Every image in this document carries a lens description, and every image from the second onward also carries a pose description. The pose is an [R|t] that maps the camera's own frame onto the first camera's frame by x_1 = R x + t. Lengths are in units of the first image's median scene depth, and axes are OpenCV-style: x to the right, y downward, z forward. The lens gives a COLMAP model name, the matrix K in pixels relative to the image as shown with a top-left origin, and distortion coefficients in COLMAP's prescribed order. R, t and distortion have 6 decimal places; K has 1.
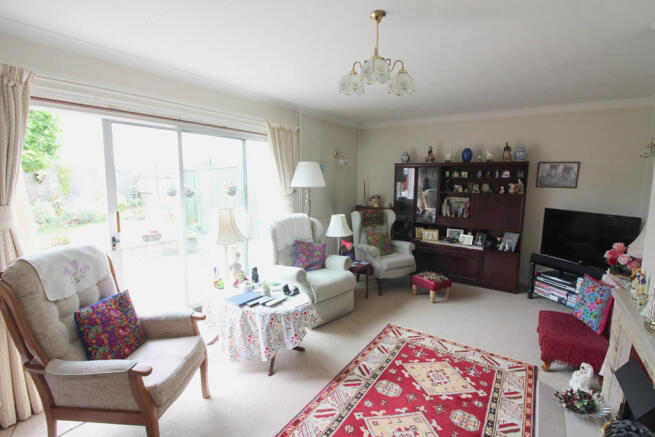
lens RADIAL K [[305.7, 0, 325.8], [0, 305.7, 217.8], [0, 0, 1]] dist [-0.003267, -0.001103]
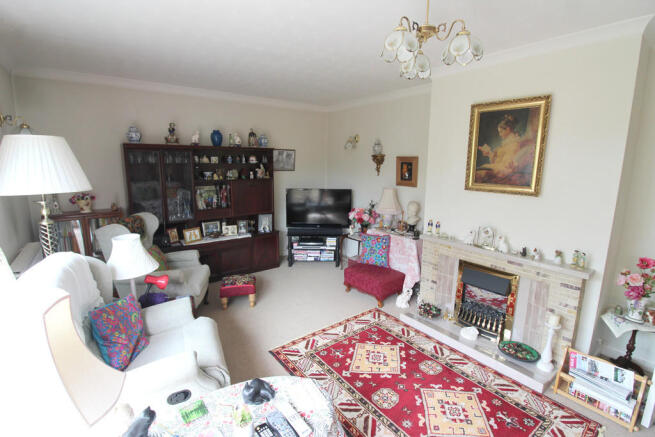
lens RADIAL K [[305.7, 0, 326.6], [0, 305.7, 216.2], [0, 0, 1]] dist [-0.003267, -0.001103]
pose [[0.313529, -0.178521, 0.932646, -0.384019], [0.121874, 0.981611, 0.146923, -0.089273], [-0.941725, 0.067600, 0.329521, 0.510983]]
